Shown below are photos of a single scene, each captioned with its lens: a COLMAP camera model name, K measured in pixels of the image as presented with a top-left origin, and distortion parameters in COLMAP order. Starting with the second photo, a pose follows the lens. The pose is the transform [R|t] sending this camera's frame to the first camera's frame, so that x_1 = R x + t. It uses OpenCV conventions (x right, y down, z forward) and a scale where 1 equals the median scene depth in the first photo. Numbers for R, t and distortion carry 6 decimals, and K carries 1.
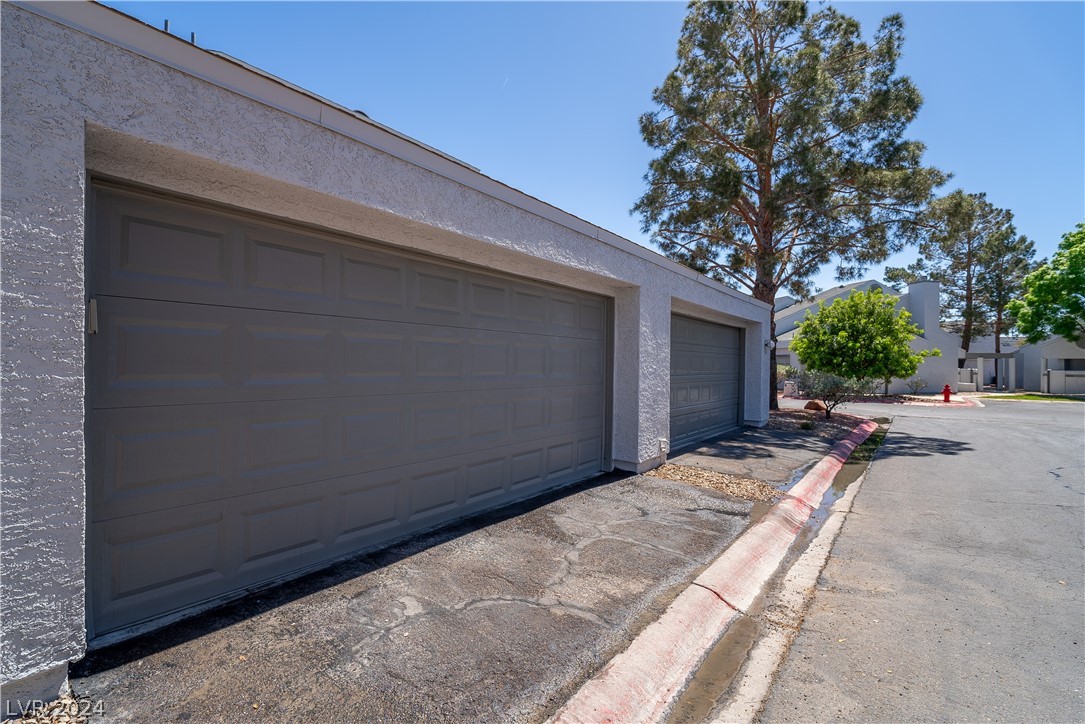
lens RADIAL K [[506.2, 0, 545.1], [0, 506.2, 364.1], [0, 0, 1]] dist [-0.000089, -0.002252]
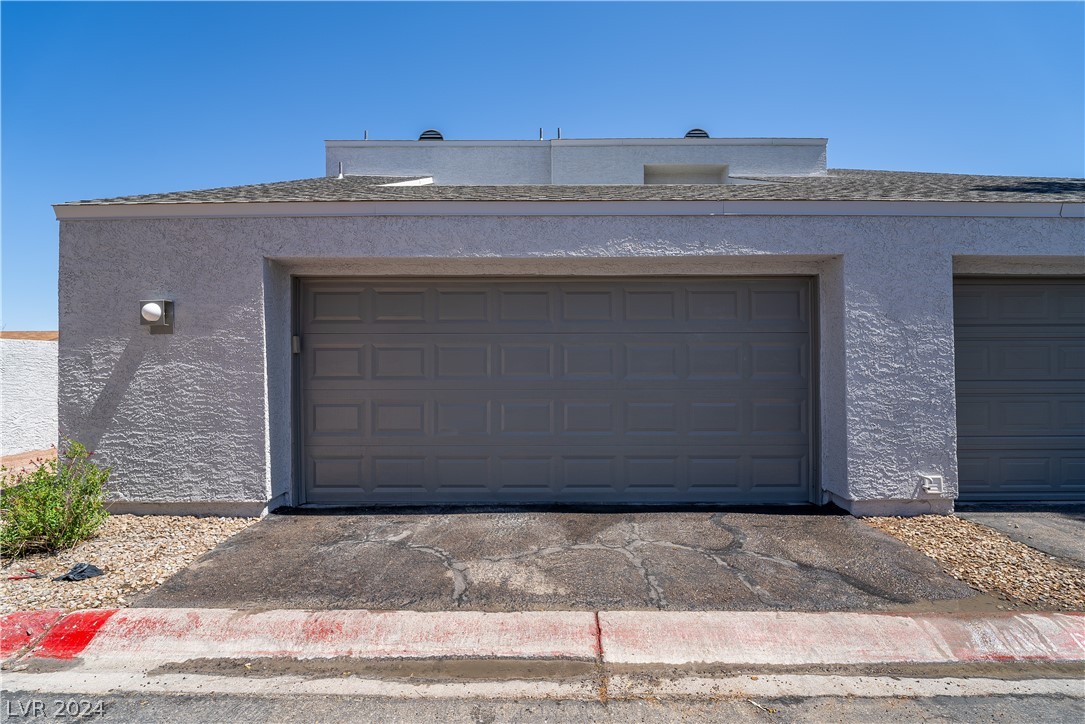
lens RADIAL K [[506.2, 0, 544.8], [0, 506.2, 365.9], [0, 0, 1]] dist [-0.000089, -0.002252]
pose [[0.586775, -0.020378, -0.809494, 0.894849], [0.009036, 0.999786, -0.018618, 0.026413], [0.809700, 0.003610, 0.586833, 0.394781]]
